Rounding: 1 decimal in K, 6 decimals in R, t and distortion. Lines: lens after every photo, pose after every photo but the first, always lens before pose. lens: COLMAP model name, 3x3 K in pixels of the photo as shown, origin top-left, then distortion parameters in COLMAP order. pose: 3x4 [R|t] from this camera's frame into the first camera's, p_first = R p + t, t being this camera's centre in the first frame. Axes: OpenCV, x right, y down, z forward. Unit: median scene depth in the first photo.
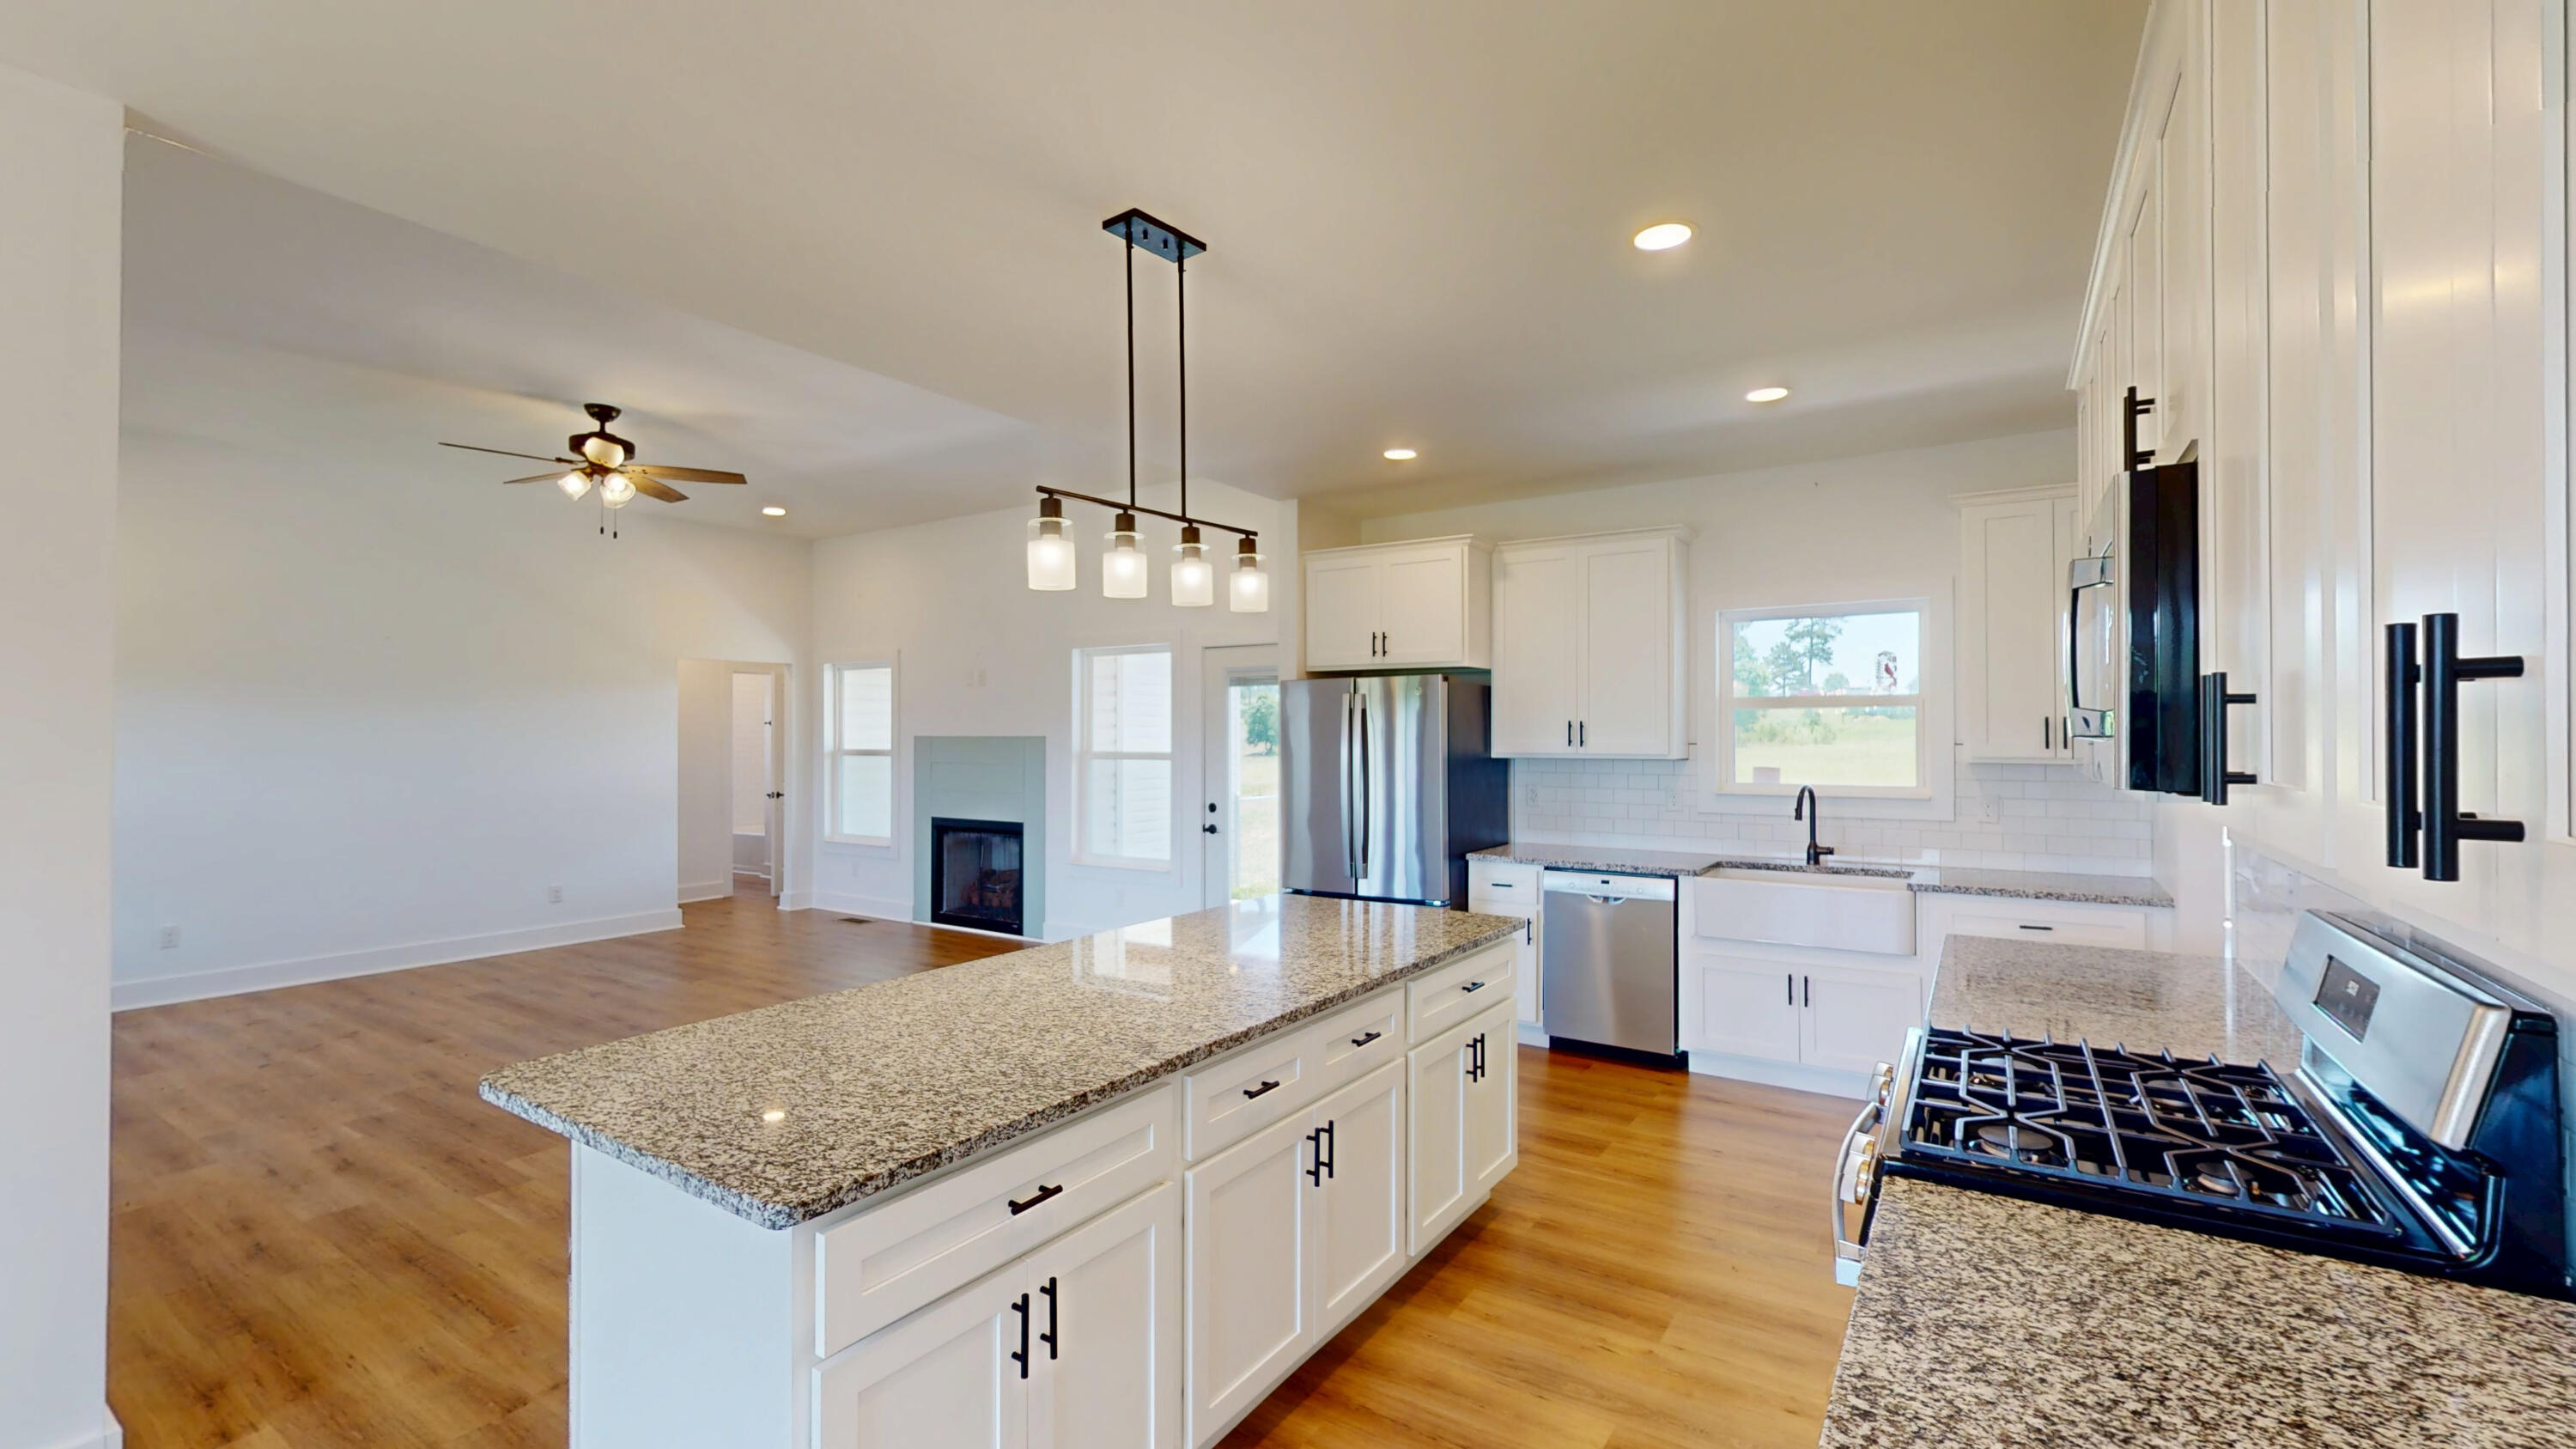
lens RADIAL K [[1104.8, 0, 1277.3], [0, 1104.8, 710.9], [0, 0, 1]] dist [0.000465, -0.000442]
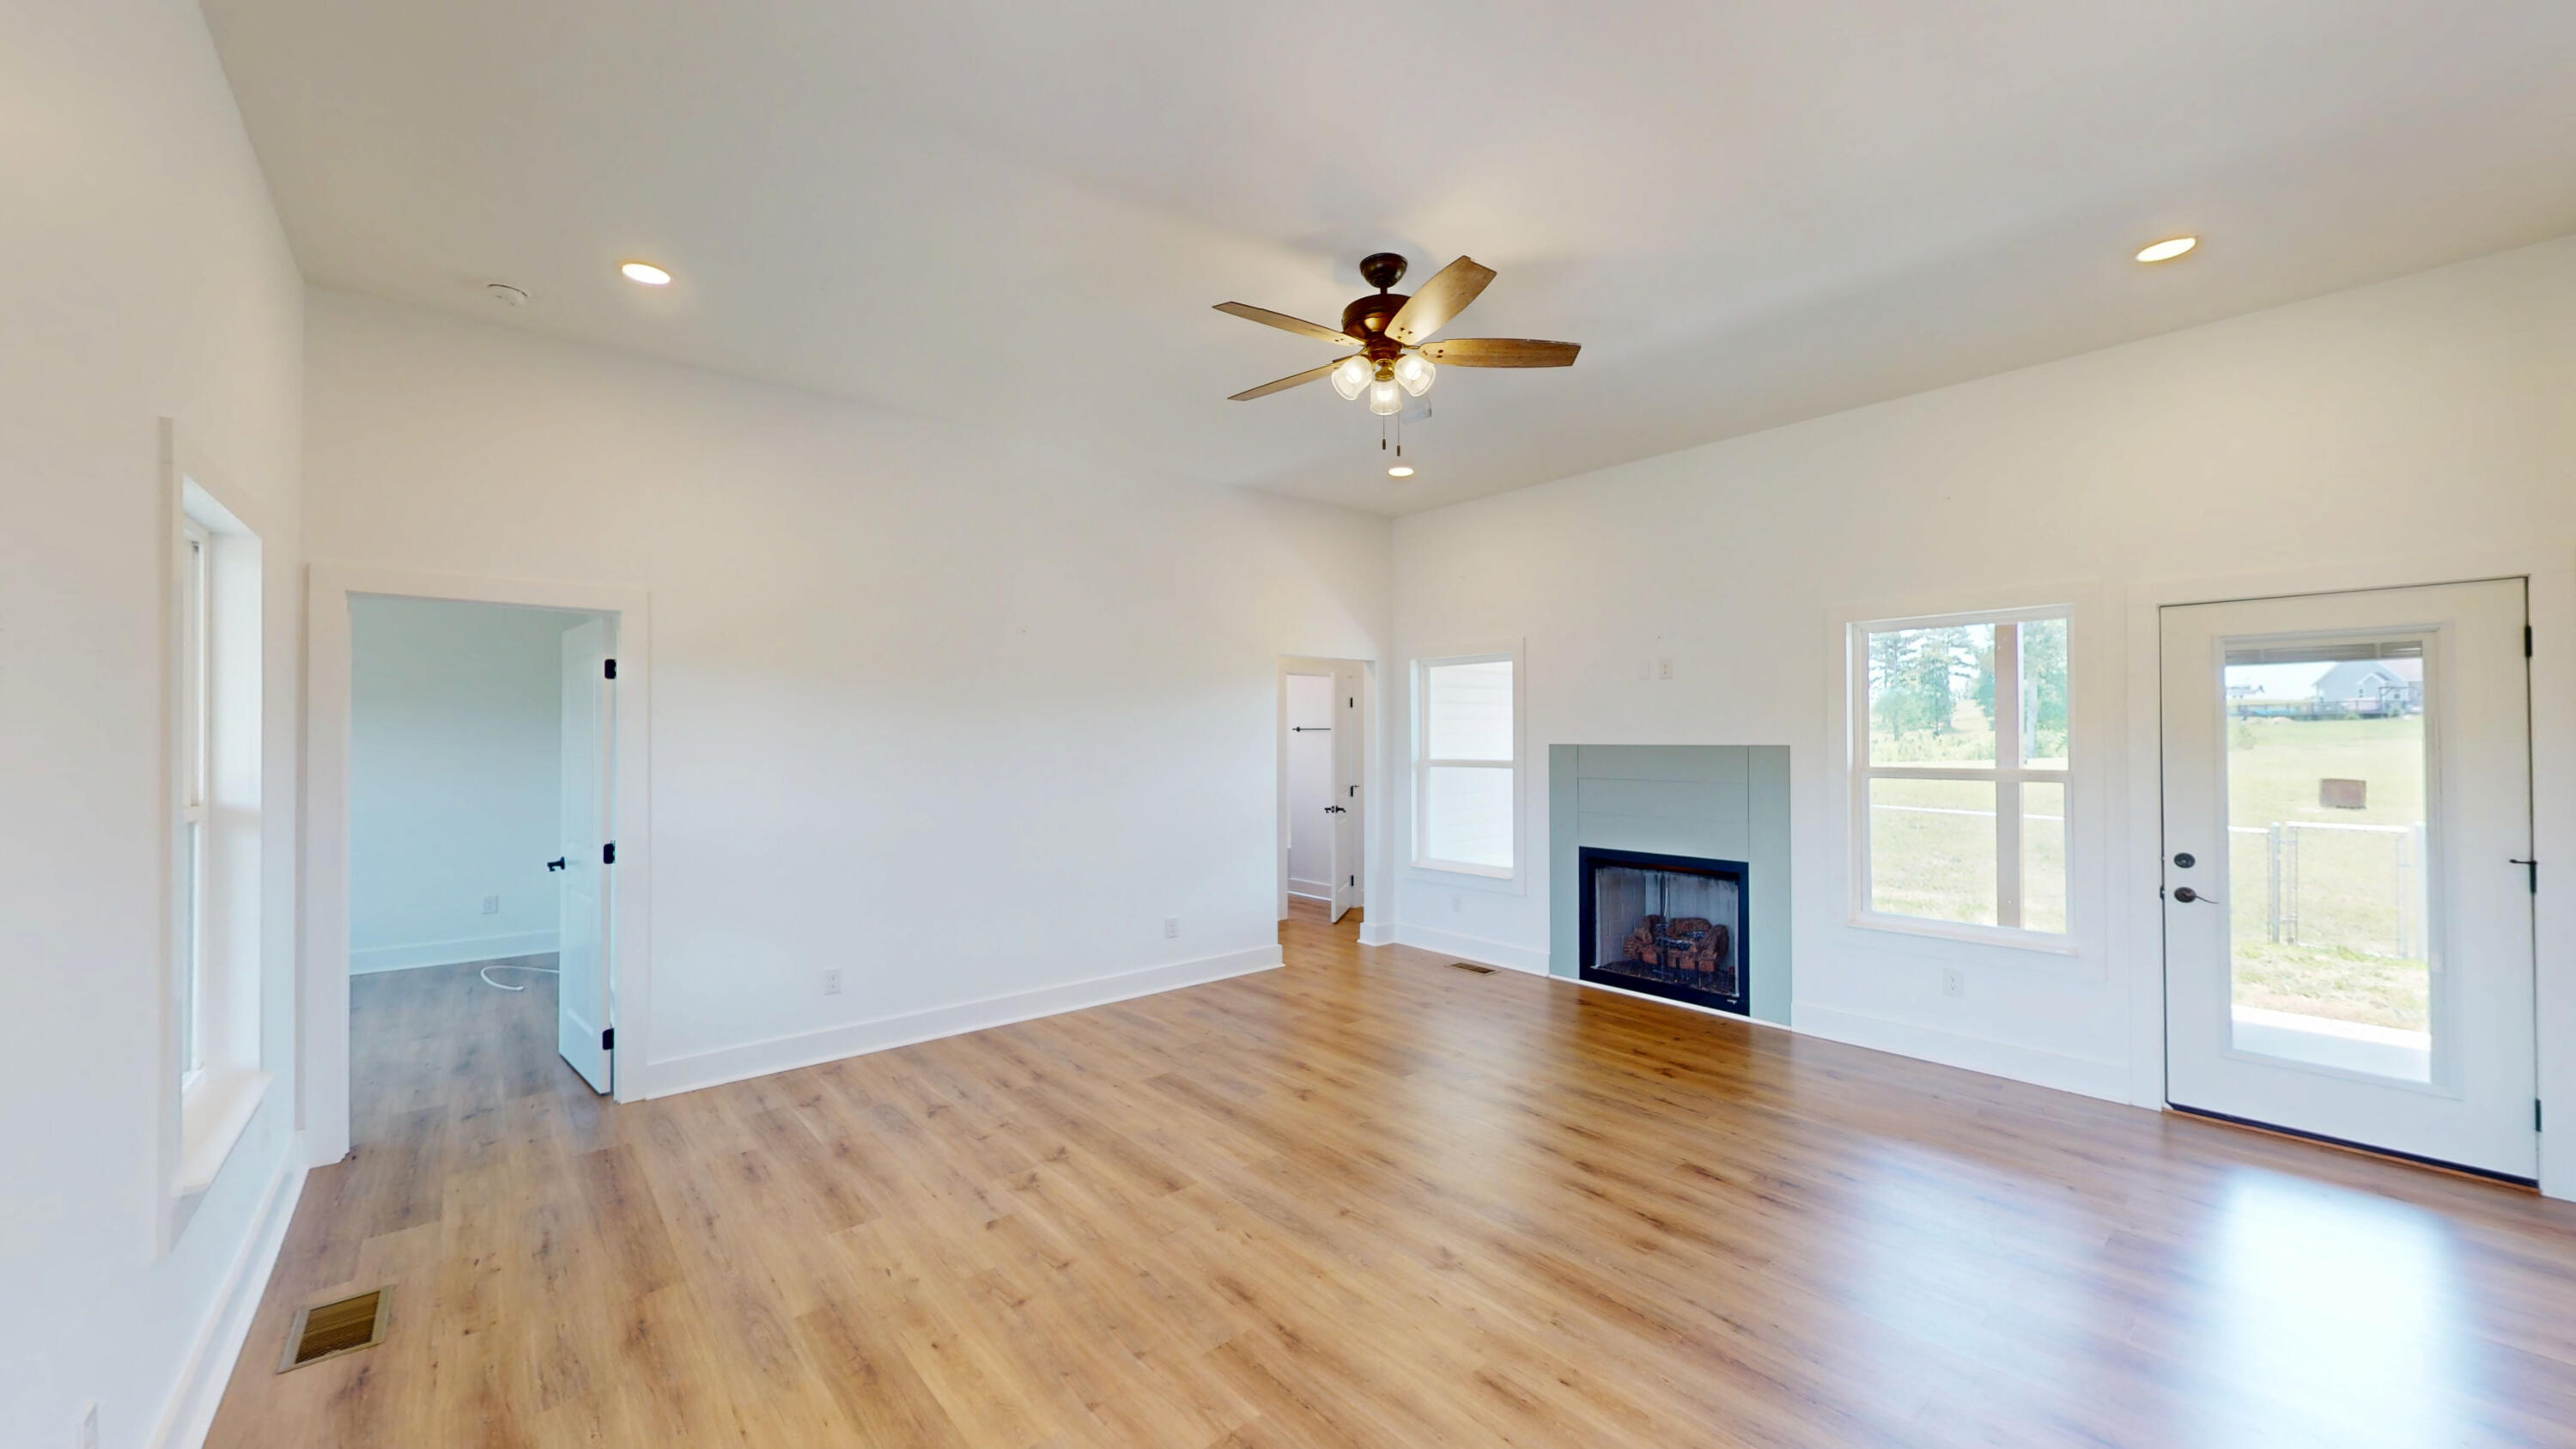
lens RADIAL K [[985.4, 0, 1272.4], [0, 985.4, 690.5], [0, 0, 1]] dist [0.001469, 0.000038]
pose [[0.958798, -0.012975, -0.283791, -0.325567], [0.004706, 0.999545, -0.029802, 0.004271], [0.284049, 0.027239, 0.958423, 0.258083]]
